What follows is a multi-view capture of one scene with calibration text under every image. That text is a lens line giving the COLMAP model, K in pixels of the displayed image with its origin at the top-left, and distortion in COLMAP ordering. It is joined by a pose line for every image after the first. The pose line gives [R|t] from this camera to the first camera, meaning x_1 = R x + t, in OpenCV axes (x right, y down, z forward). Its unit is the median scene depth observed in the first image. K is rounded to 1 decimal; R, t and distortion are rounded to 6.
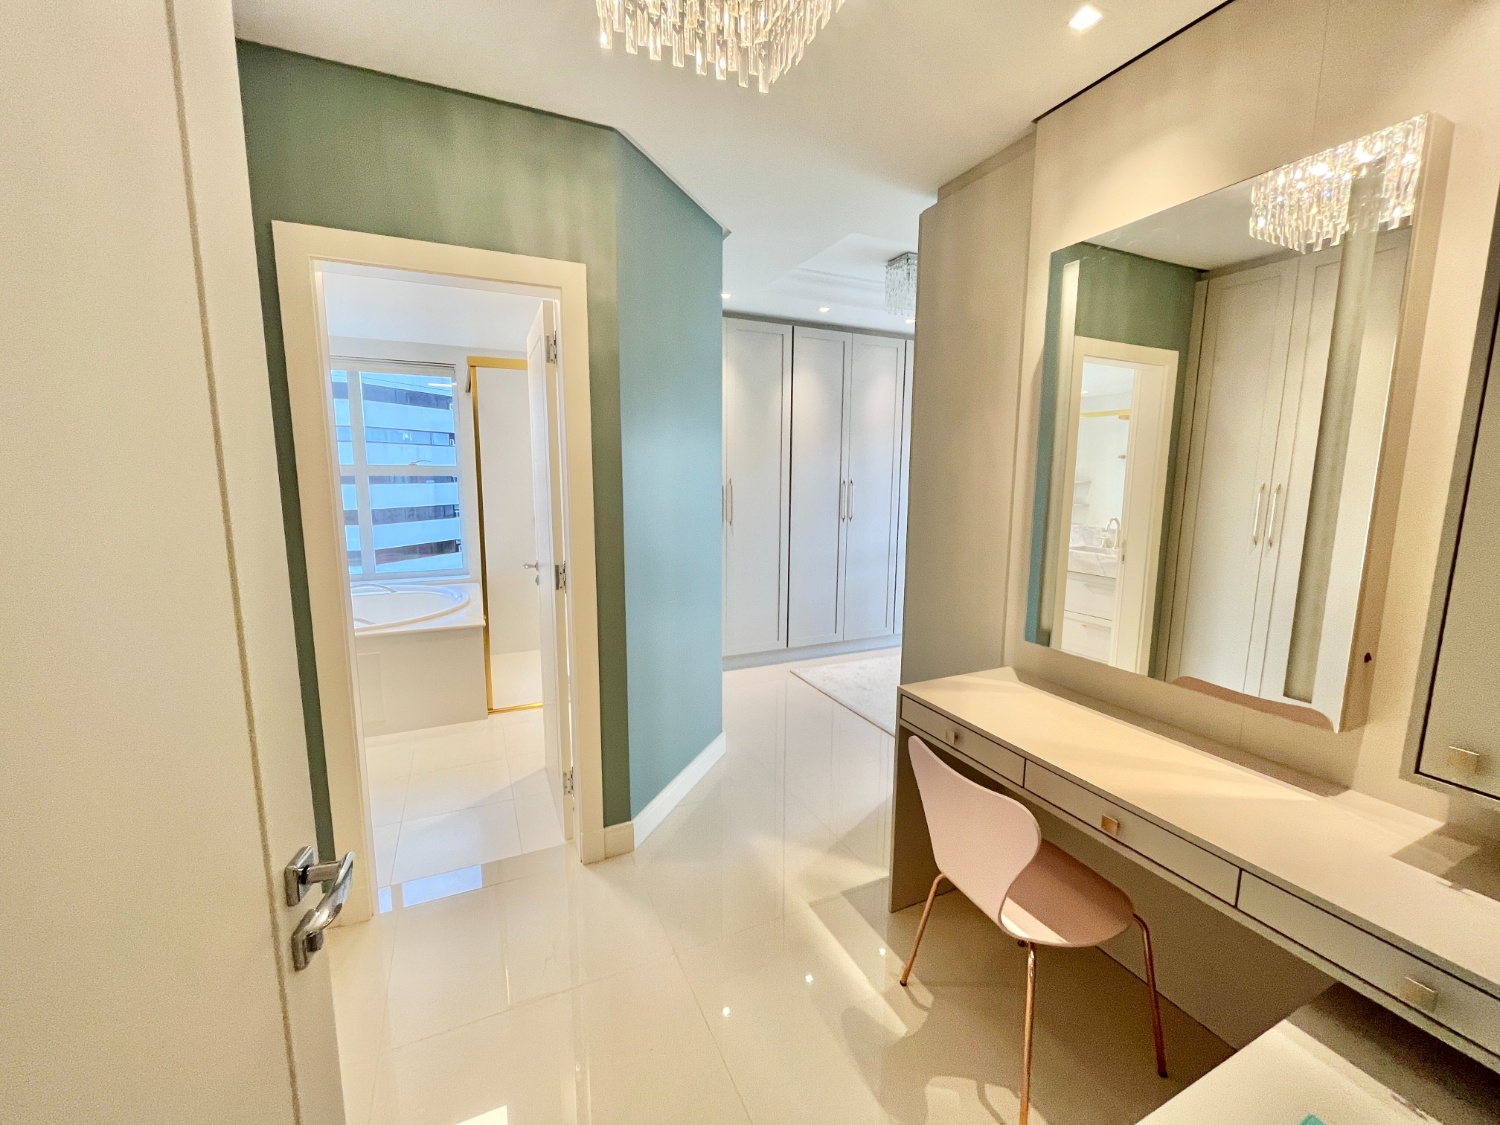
lens RADIAL K [[607.0, 0, 749.0], [0, 607.0, 559.1], [0, 0, 1]] dist [-0.001170, -0.000192]
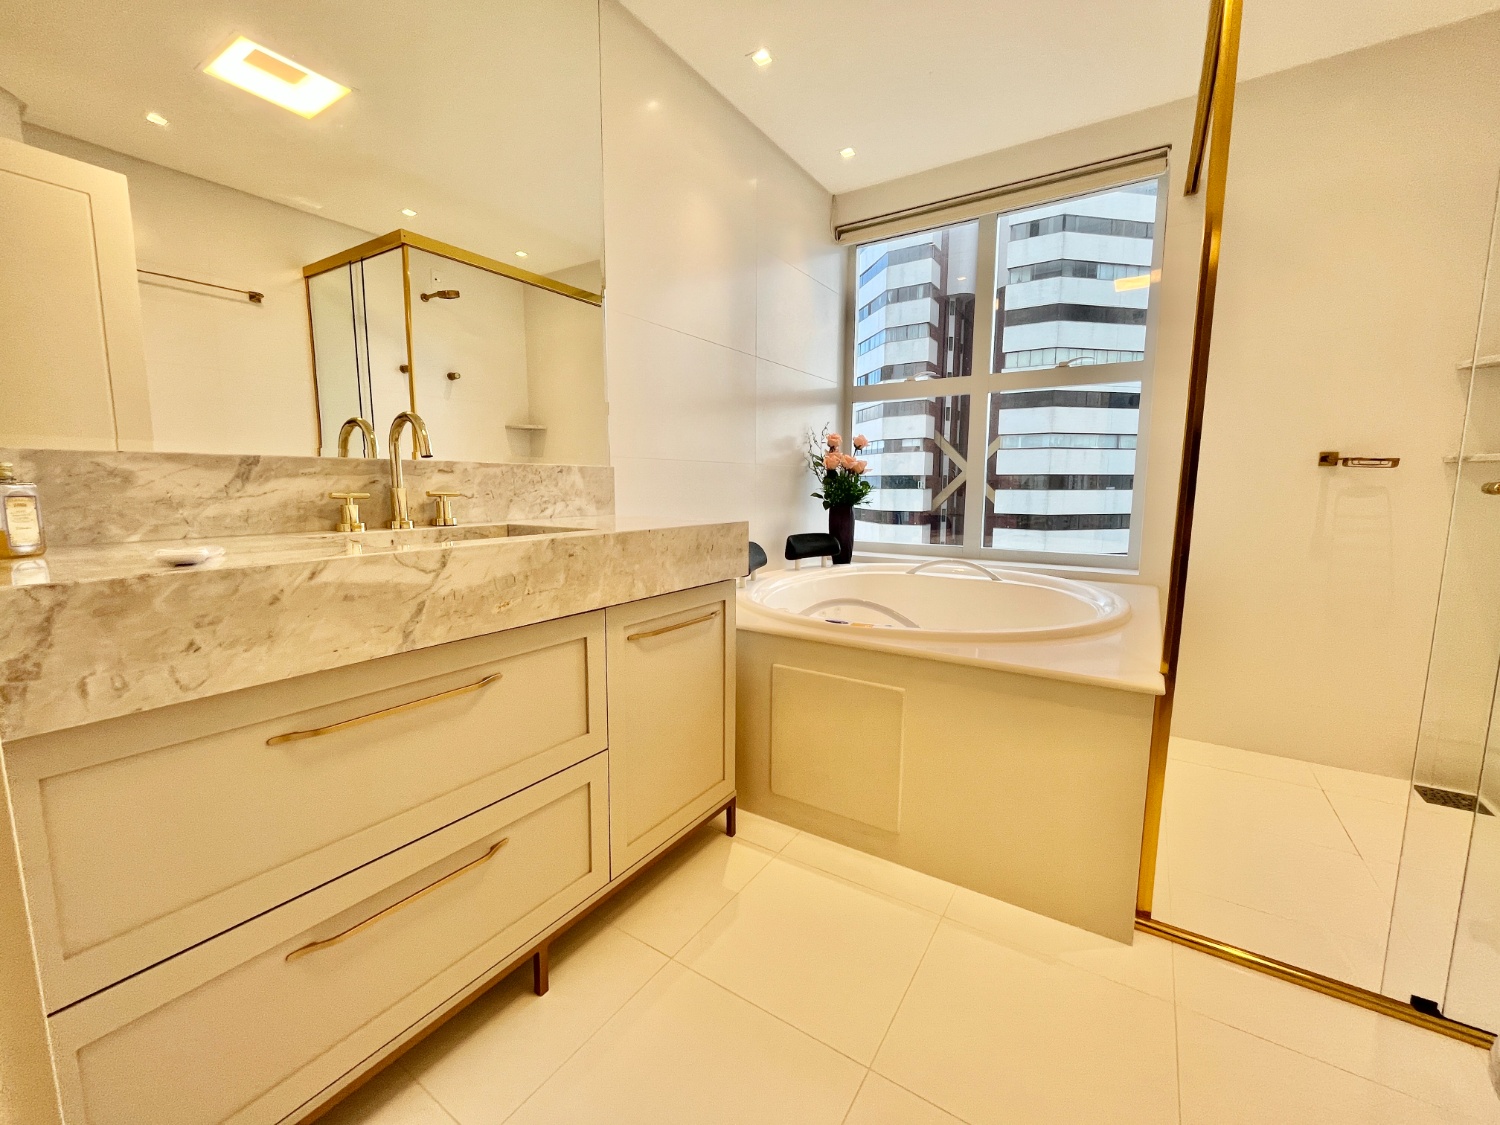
lens RADIAL K [[607.0, 0, 749.0], [0, 607.0, 559.1], [0, 0, 1]] dist [-0.001170, -0.000192]
pose [[0.525631, 0.098809, -0.844955, -0.260392], [-0.120085, 0.991905, 0.041290, 0.044809], [0.842195, 0.079763, 0.533241, 0.580314]]
